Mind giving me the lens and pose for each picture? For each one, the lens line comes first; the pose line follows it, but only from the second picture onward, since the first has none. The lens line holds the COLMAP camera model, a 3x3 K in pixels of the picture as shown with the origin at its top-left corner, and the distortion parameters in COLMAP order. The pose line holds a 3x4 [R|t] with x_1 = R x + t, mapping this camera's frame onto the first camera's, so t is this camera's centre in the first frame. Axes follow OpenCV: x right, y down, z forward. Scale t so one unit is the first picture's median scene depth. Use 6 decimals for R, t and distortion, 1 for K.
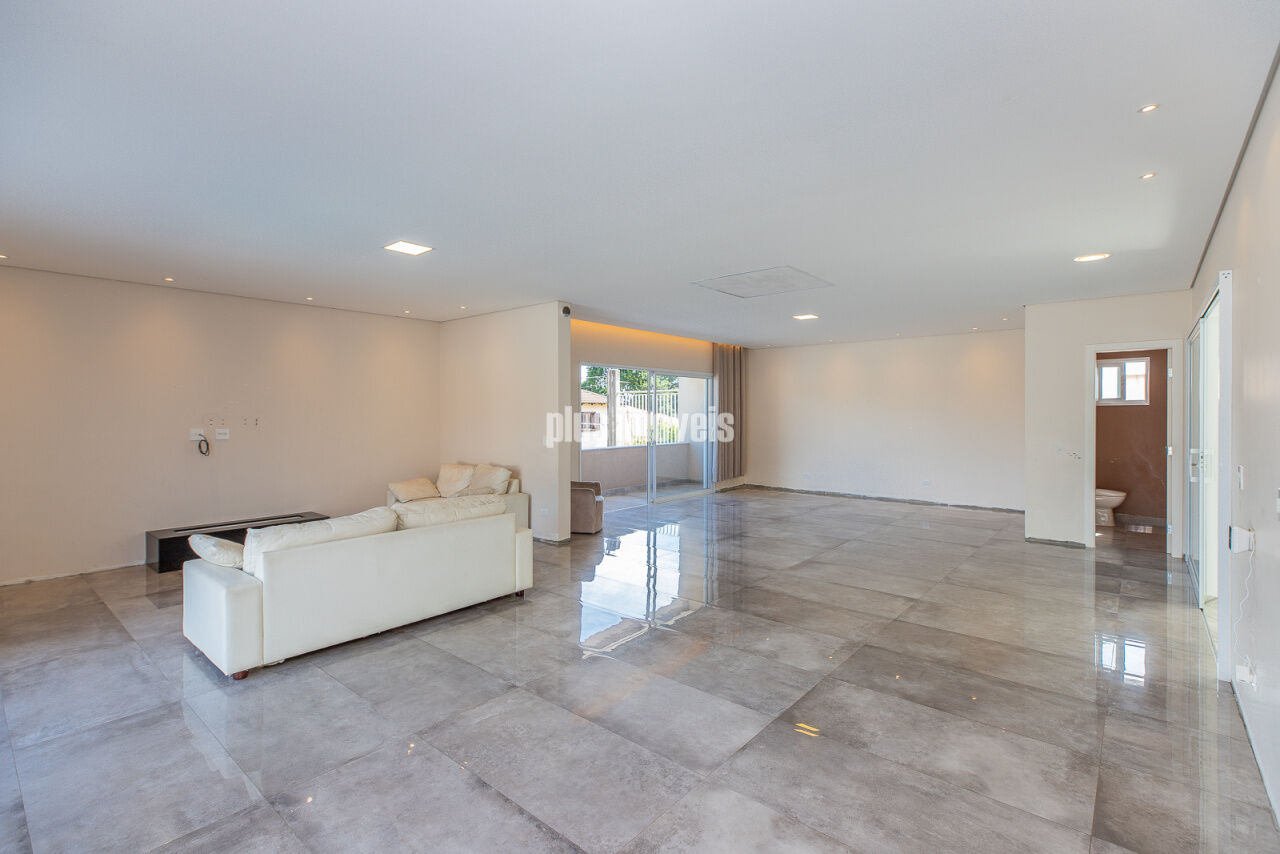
lens RADIAL K [[580.8, 0, 638.1], [0, 580.8, 427.8], [0, 0, 1]] dist [0.005125, -0.000343]
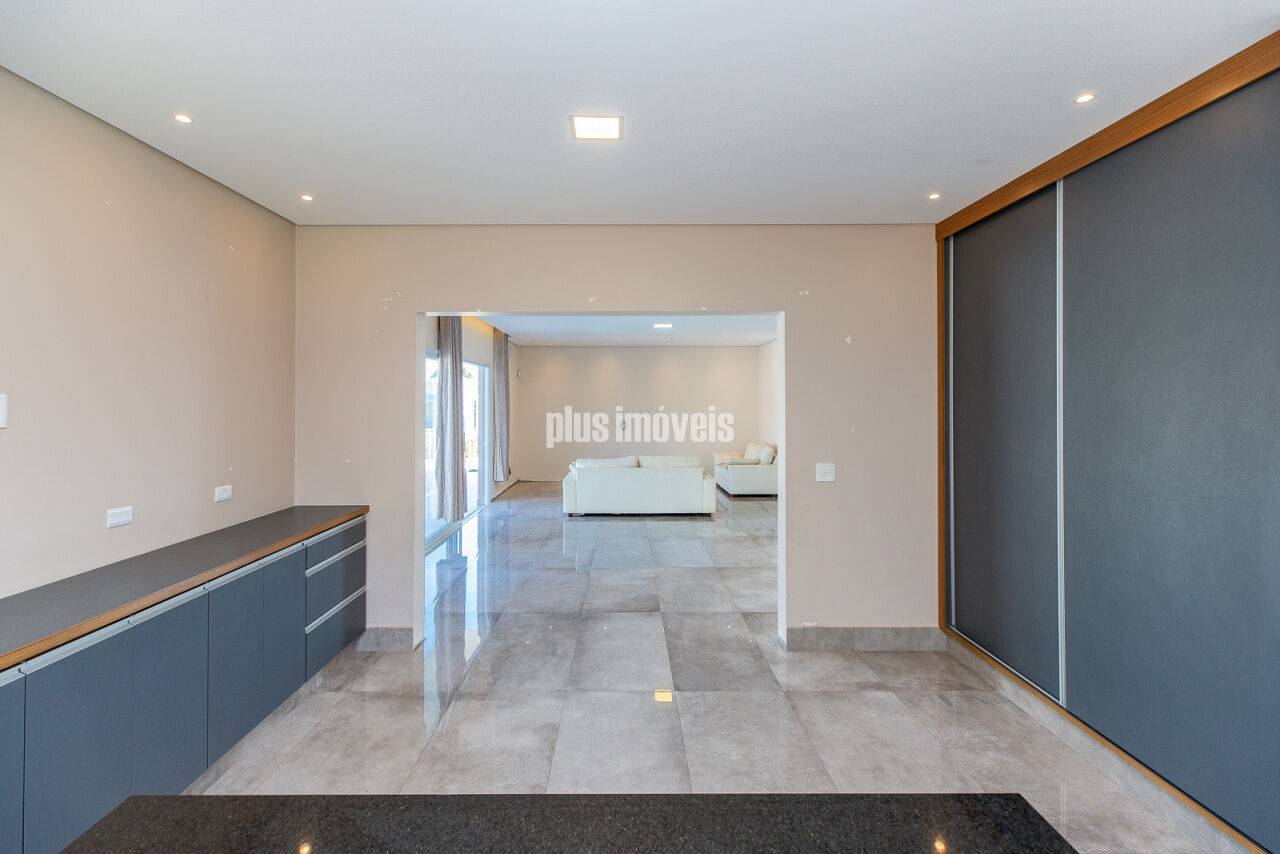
lens RADIAL K [[580.8, 0, 621.9], [0, 580.8, 405.6], [0, 0, 1]] dist [0.005125, -0.000343]
pose [[0.649039, 0.005472, -0.760735, 0.924258], [-0.021209, 0.999716, -0.010903, -0.014861], [0.760459, 0.023211, 0.648971, -0.327392]]
